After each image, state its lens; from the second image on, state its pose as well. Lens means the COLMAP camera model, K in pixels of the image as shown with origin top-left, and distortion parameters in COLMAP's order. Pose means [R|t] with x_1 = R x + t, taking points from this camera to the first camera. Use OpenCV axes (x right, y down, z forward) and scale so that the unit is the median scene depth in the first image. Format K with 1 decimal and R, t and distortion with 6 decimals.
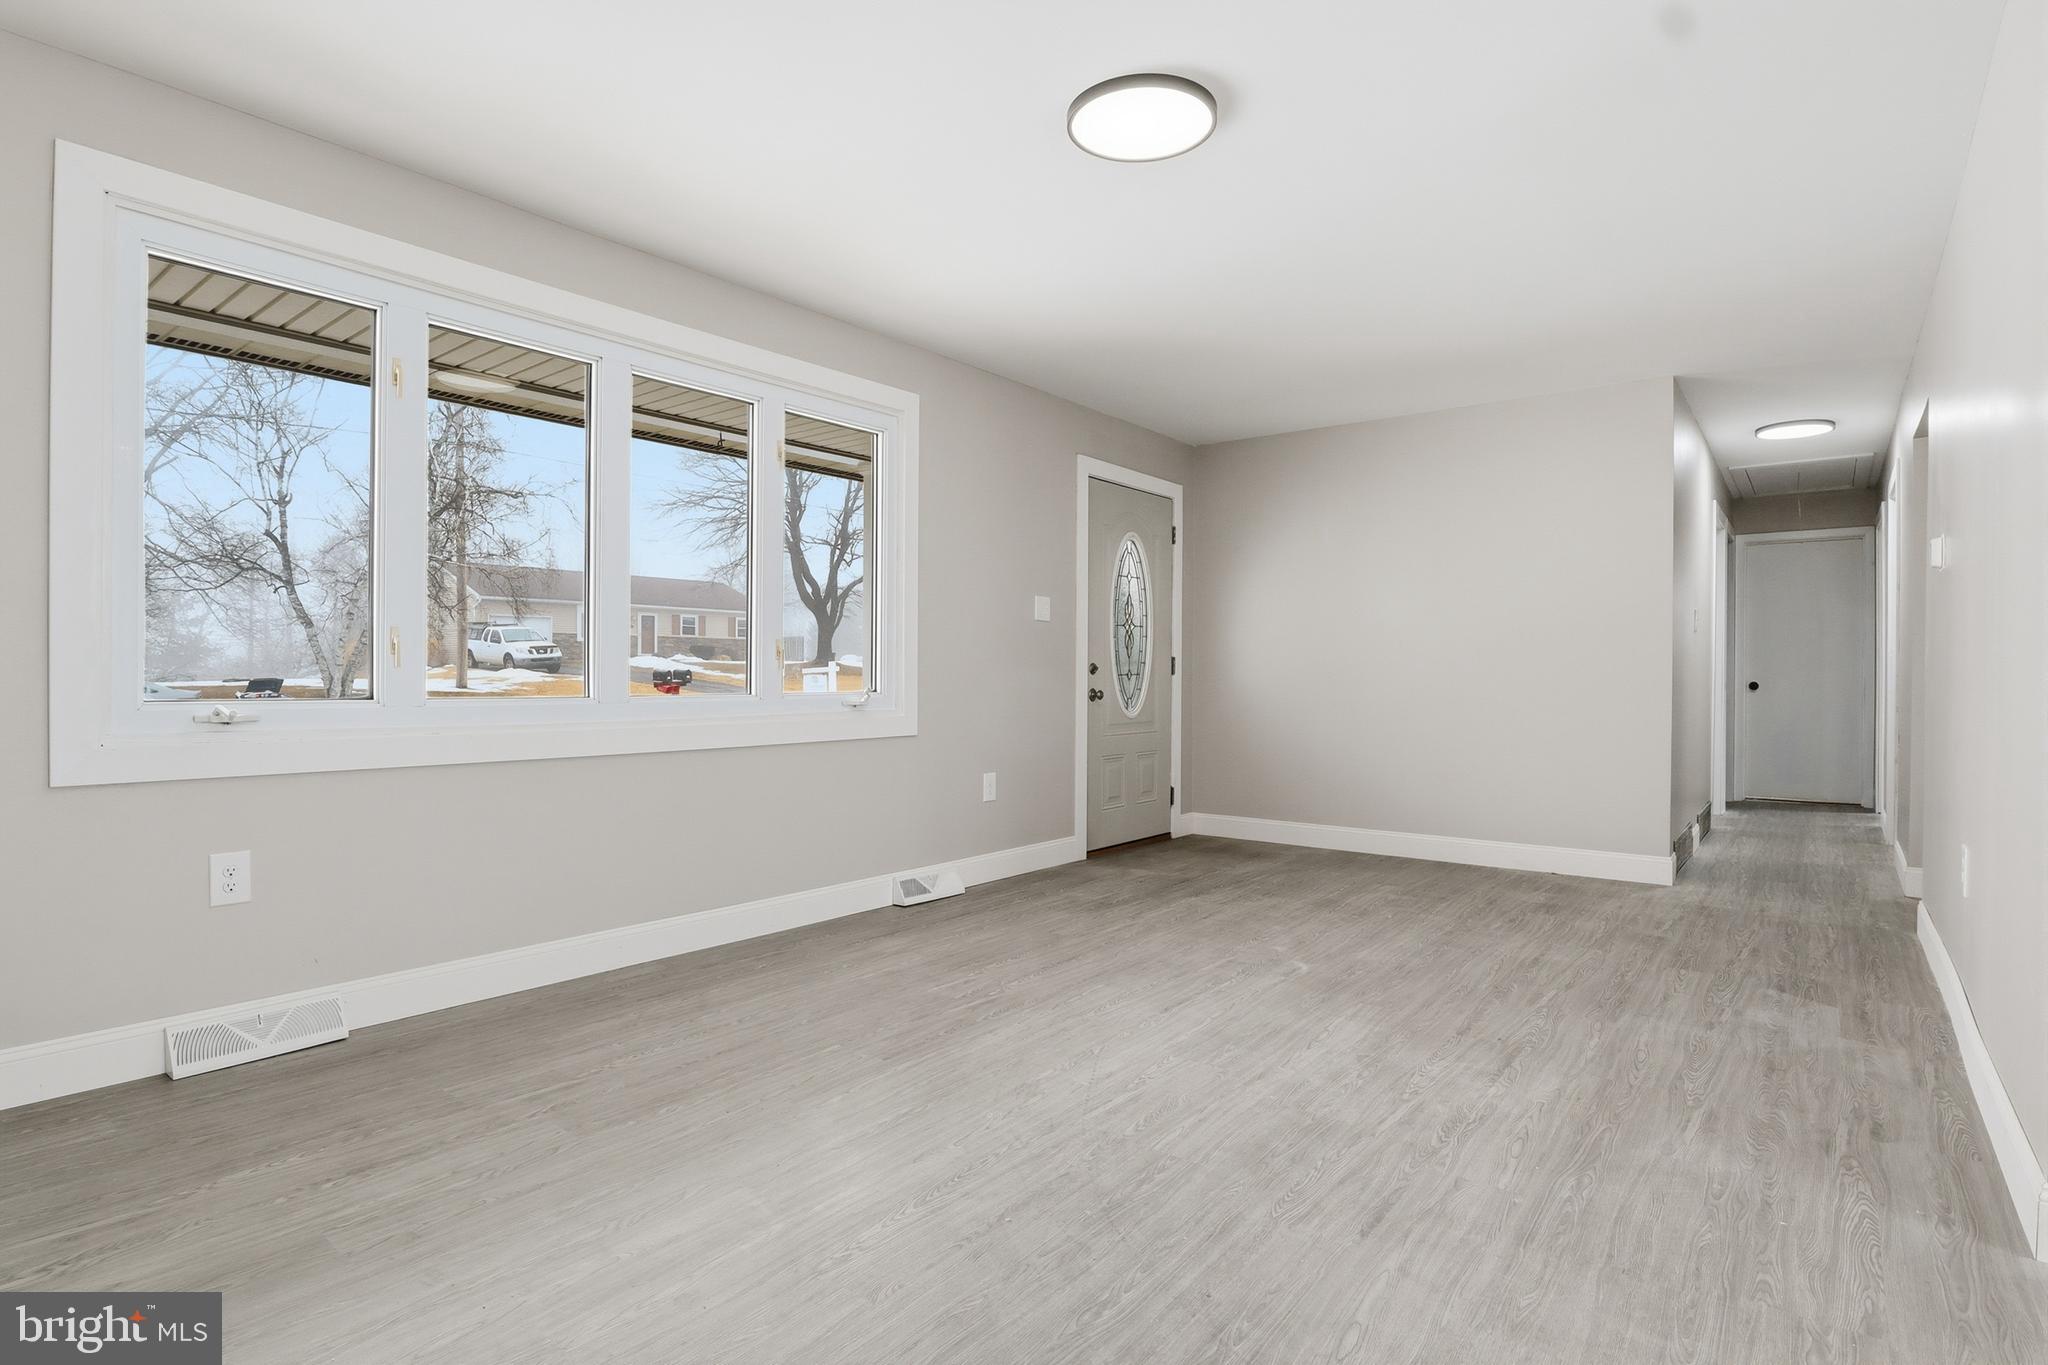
lens RADIAL K [[1039.7, 0, 1023.1], [0, 1039.7, 677.4], [0, 0, 1]] dist [-0.039197, 0.007803]
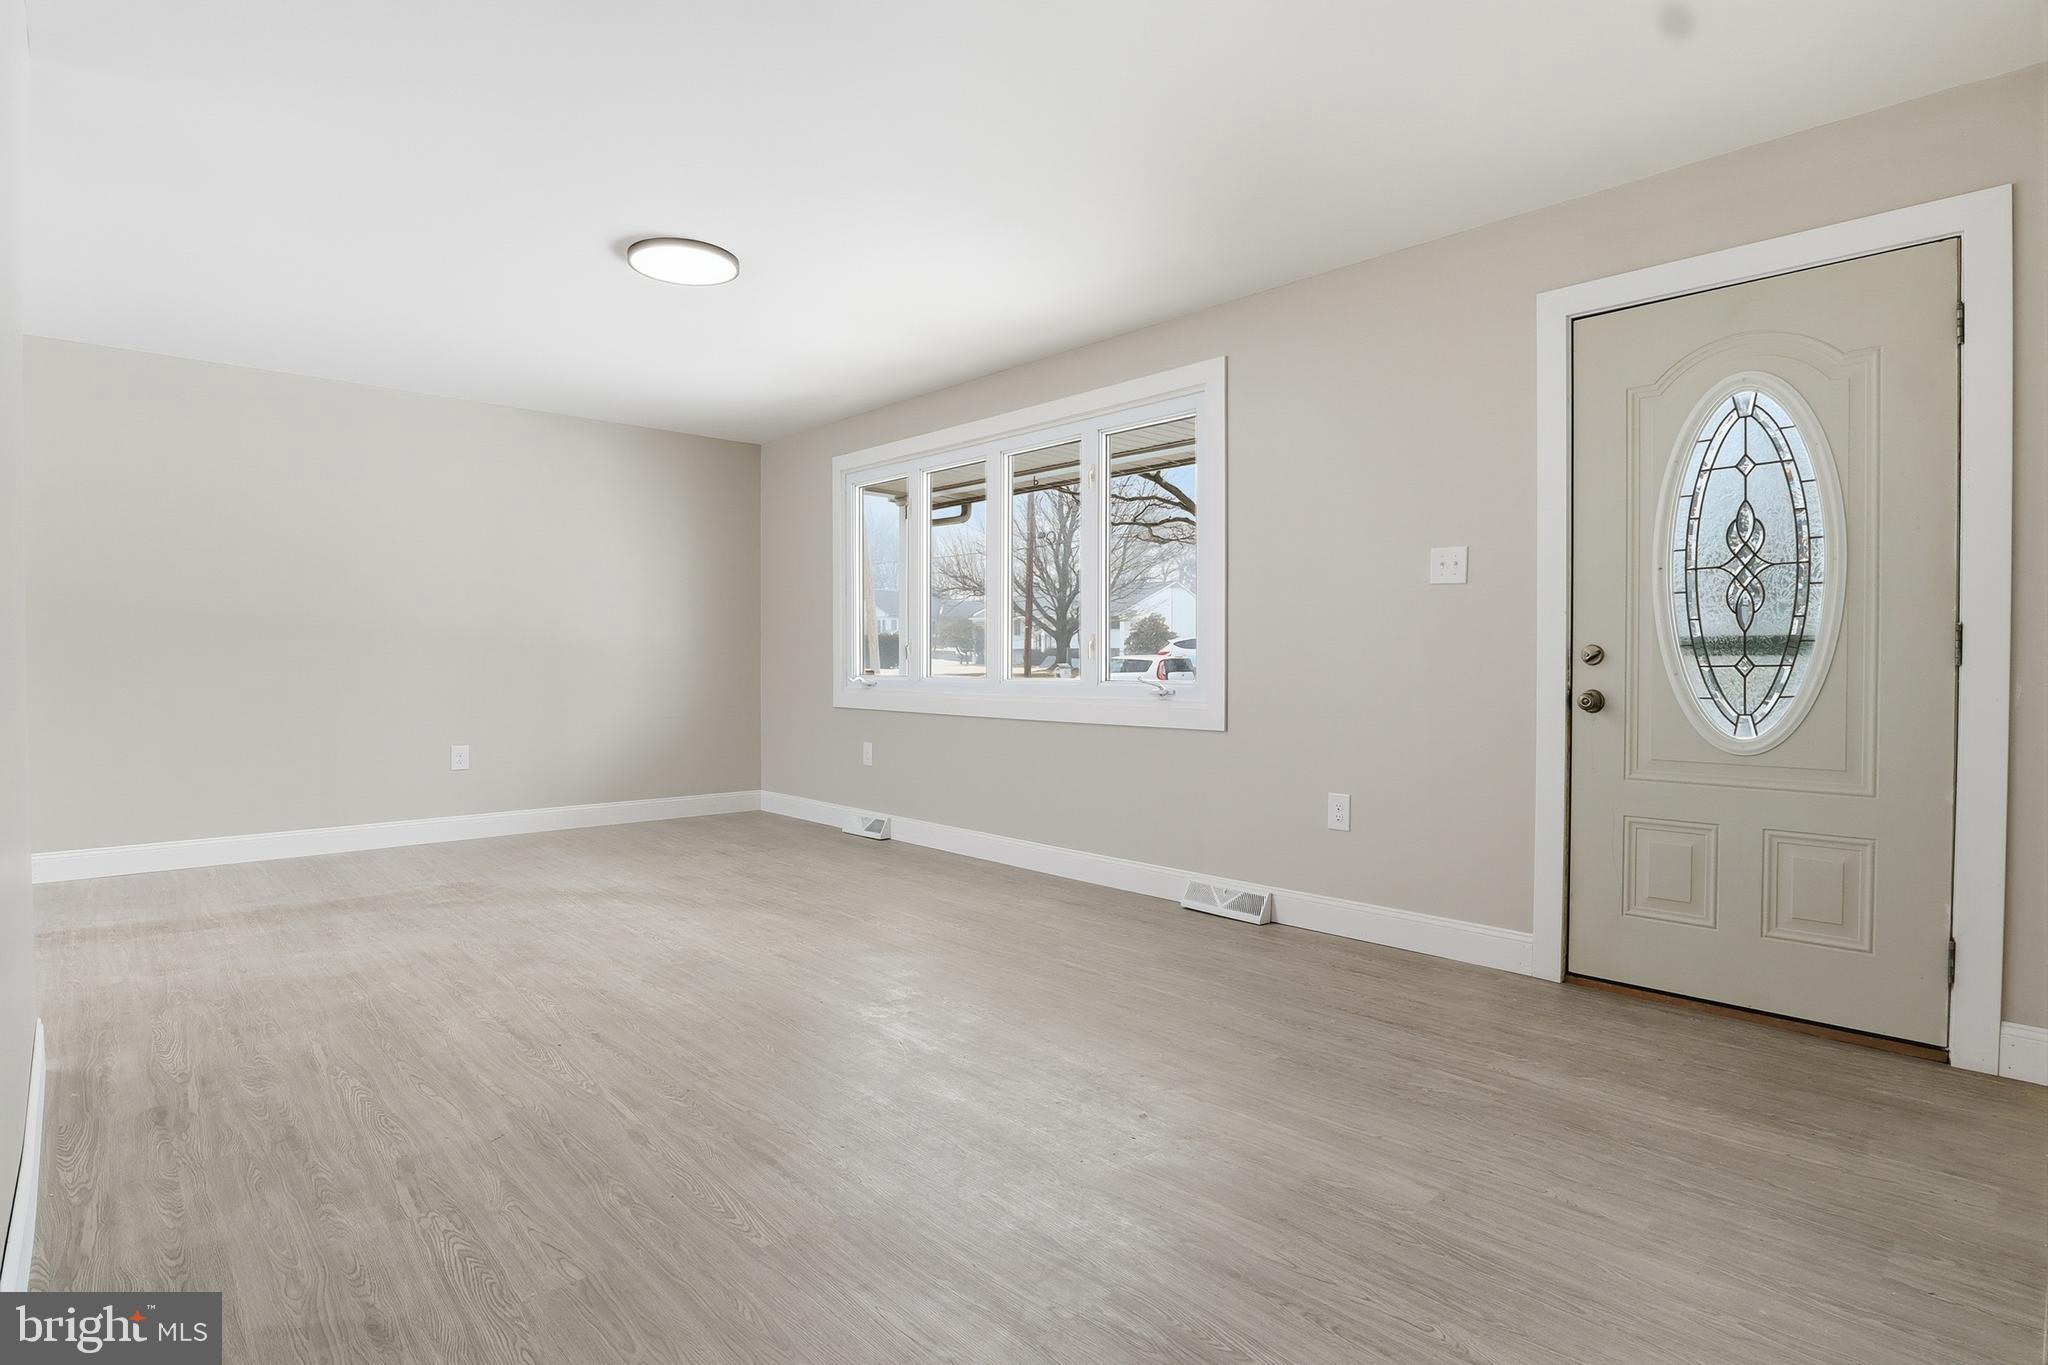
lens RADIAL K [[1039.7, 0, 1025.5], [0, 1039.7, 673.5], [0, 0, 1]] dist [-0.039197, 0.007803]
pose [[-0.156454, 0.011595, -0.987617, 1.294310], [-0.005744, 0.999903, 0.012649, -0.006933], [0.987668, 0.007652, -0.156373, 1.527661]]
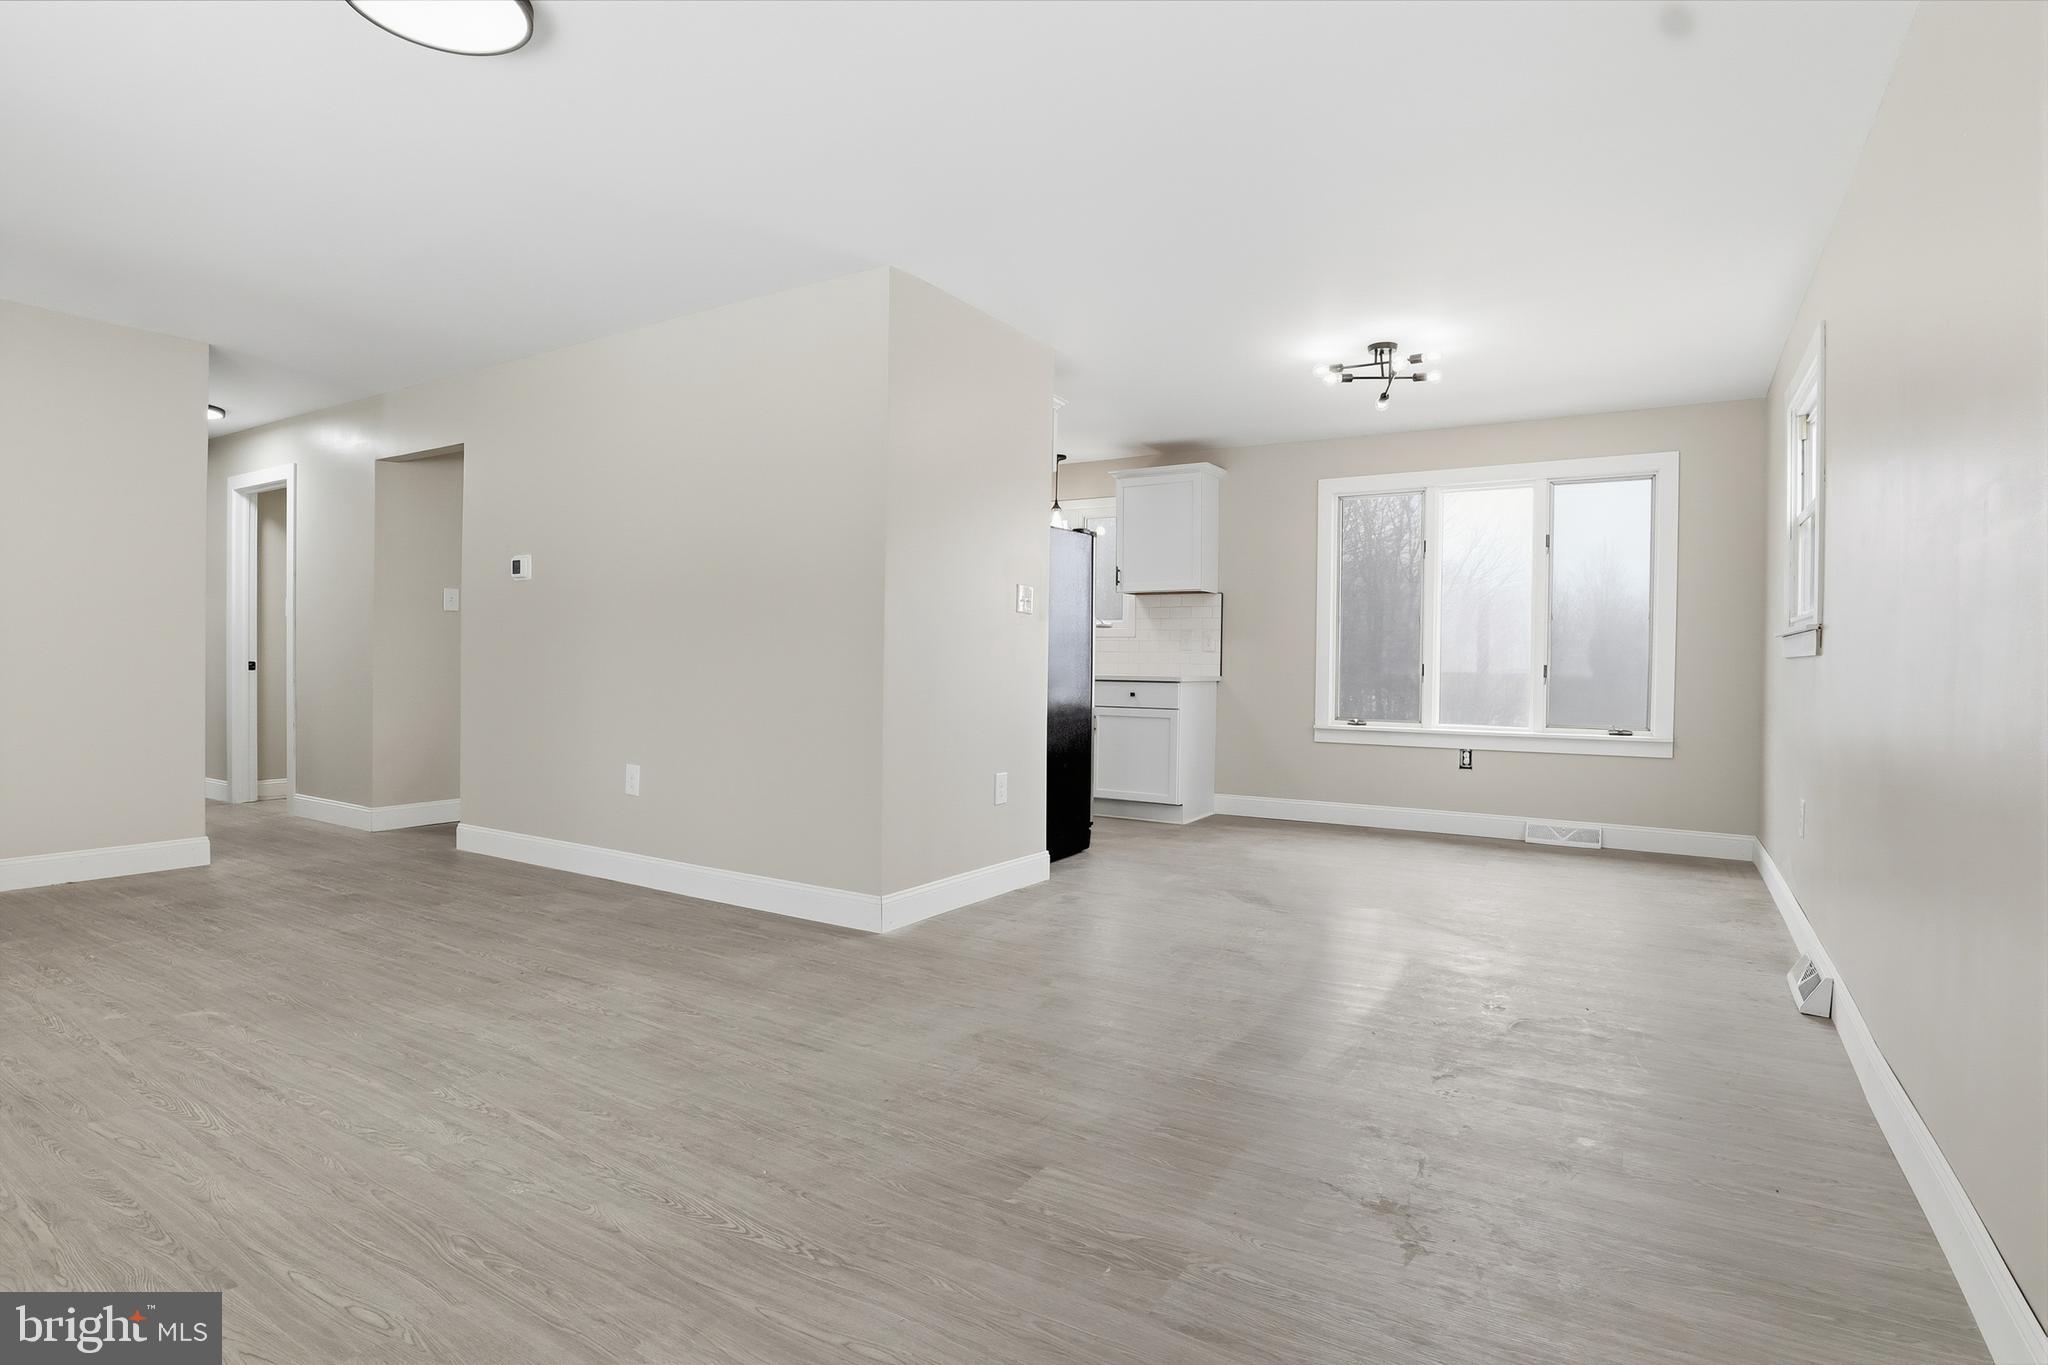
lens RADIAL K [[1039.7, 0, 1020.0], [0, 1039.7, 687.1], [0, 0, 1]] dist [-0.039197, 0.007803]
pose [[-0.110495, -0.027962, 0.993483, -0.707043], [-0.010100, 0.999584, 0.027010, -0.003631], [-0.993825, -0.007050, -0.110732, 0.559221]]
